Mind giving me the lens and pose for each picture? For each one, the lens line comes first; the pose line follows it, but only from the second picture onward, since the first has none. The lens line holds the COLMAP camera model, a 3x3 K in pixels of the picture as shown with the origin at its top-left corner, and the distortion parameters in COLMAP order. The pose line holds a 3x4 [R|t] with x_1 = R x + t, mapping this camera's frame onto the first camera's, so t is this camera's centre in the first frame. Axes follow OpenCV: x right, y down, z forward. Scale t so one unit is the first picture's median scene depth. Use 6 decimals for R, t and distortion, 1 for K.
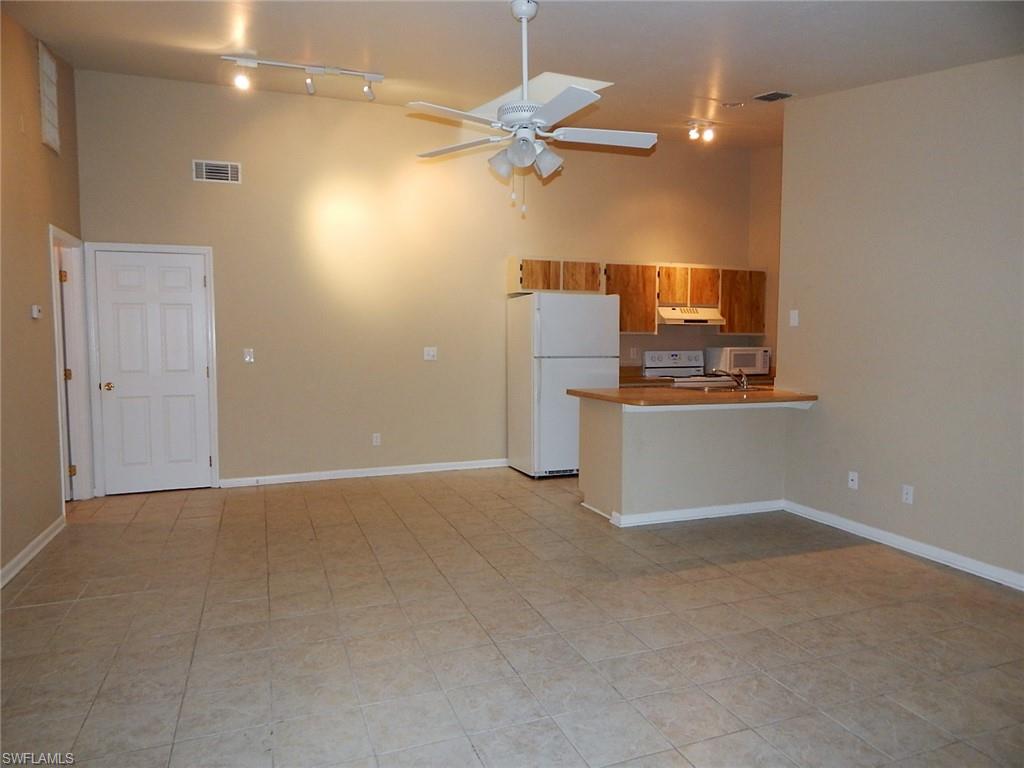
lens RADIAL K [[695.6, 0, 519.3], [0, 695.6, 386.4], [0, 0, 1]] dist [0.014191, -0.010162]
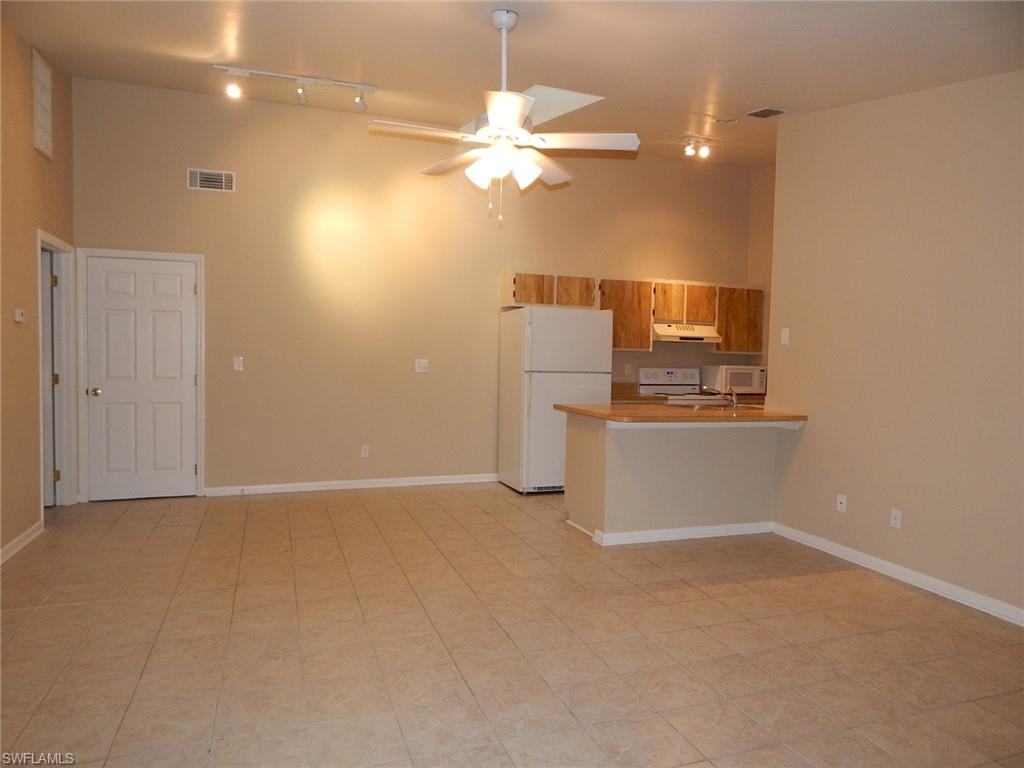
lens RADIAL K [[695.6, 0, 519.7], [0, 695.6, 386.4], [0, 0, 1]] dist [0.014191, -0.010162]
pose [[0.999672, 0.020255, -0.015686, 0.035006], [-0.020603, 0.999537, -0.022379, 0.001950], [0.015225, 0.022695, 0.999626, 0.011796]]
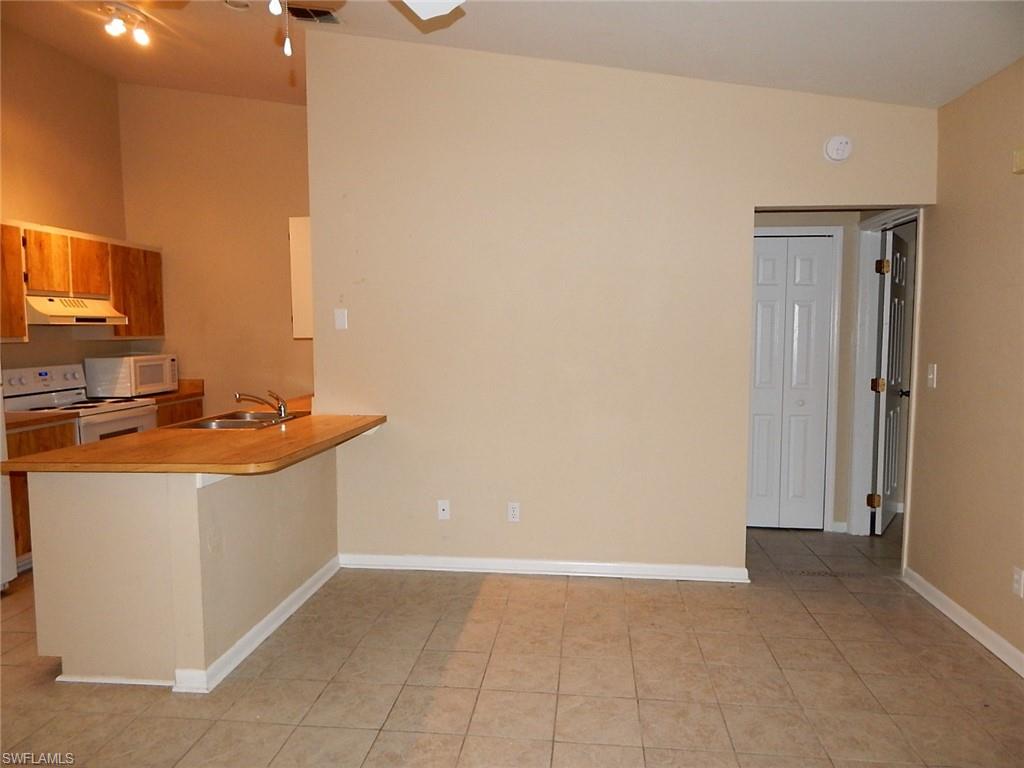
lens RADIAL K [[695.6, 0, 513.7], [0, 695.6, 380.2], [0, 0, 1]] dist [0.014191, -0.010162]
pose [[0.458543, -0.075627, 0.885449, -0.195610], [0.075563, 0.996082, 0.045945, -0.048758], [-0.885454, 0.045839, 0.462461, 0.455930]]
